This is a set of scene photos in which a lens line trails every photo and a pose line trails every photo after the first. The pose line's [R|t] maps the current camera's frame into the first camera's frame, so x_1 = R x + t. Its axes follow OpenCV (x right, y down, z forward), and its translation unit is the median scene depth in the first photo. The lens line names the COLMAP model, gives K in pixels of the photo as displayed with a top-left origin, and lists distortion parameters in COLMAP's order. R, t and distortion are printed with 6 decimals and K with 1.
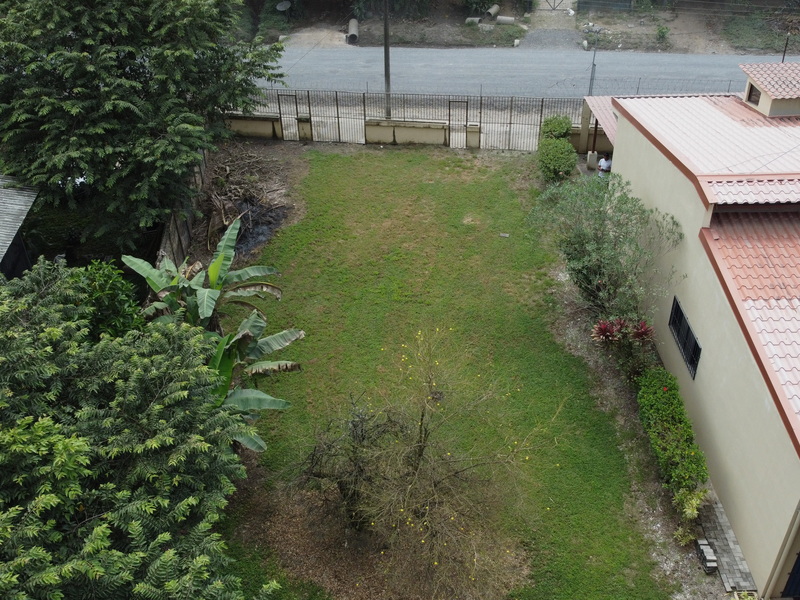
lens RADIAL K [[808.6, 0, 400.0], [0, 808.6, 300.0], [0, 0, 1]] dist [0.008960, -0.014657]
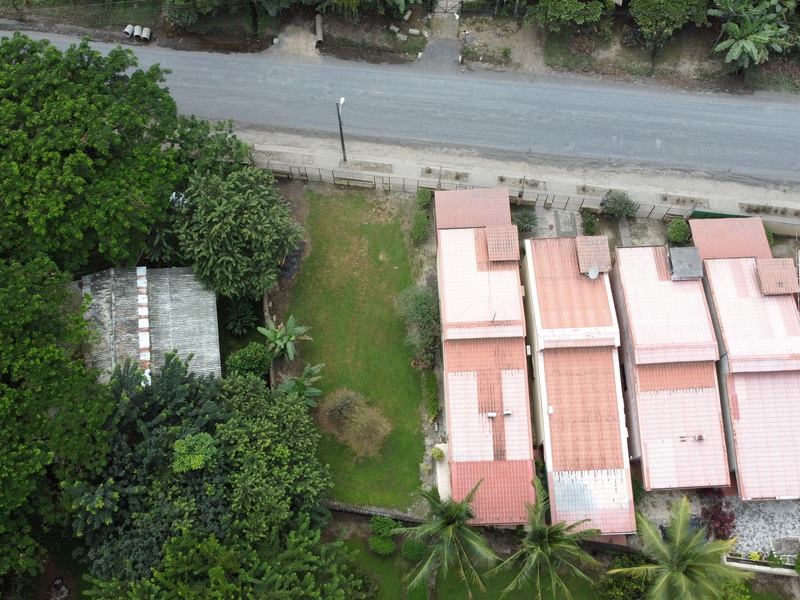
lens RADIAL K [[808.6, 0, 400.0], [0, 808.6, 300.0], [0, 0, 1]] dist [0.008960, -0.014657]
pose [[0.999324, -0.029902, 0.021367, 0.095959], [0.012320, 0.820319, 0.571774, -1.529206], [-0.034625, -0.571125, 0.820133, -1.152246]]
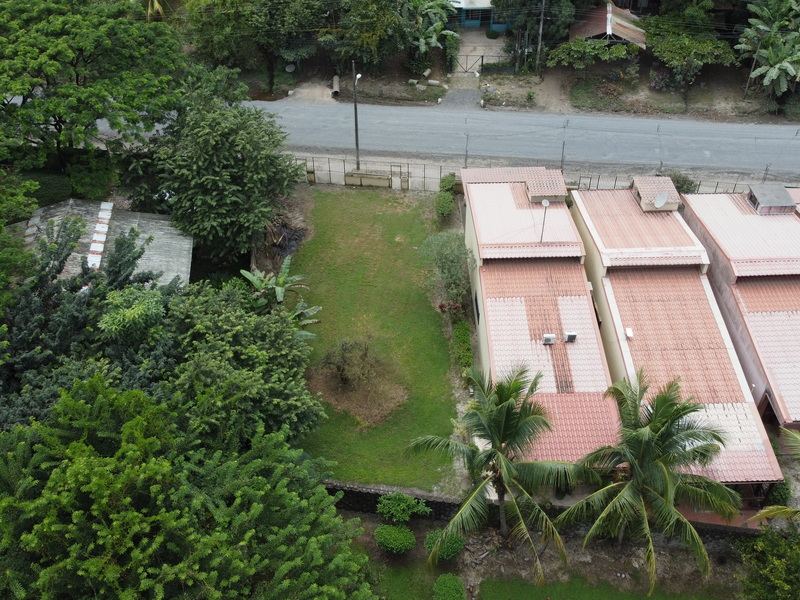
lens RADIAL K [[808.6, 0, 400.0], [0, 808.6, 300.0], [0, 0, 1]] dist [0.008960, -0.014657]
pose [[0.999705, -0.005188, 0.023746, 0.047689], [0.002375, 0.993129, 0.116997, -0.205719], [-0.024190, -0.116906, 0.992848, -1.107274]]
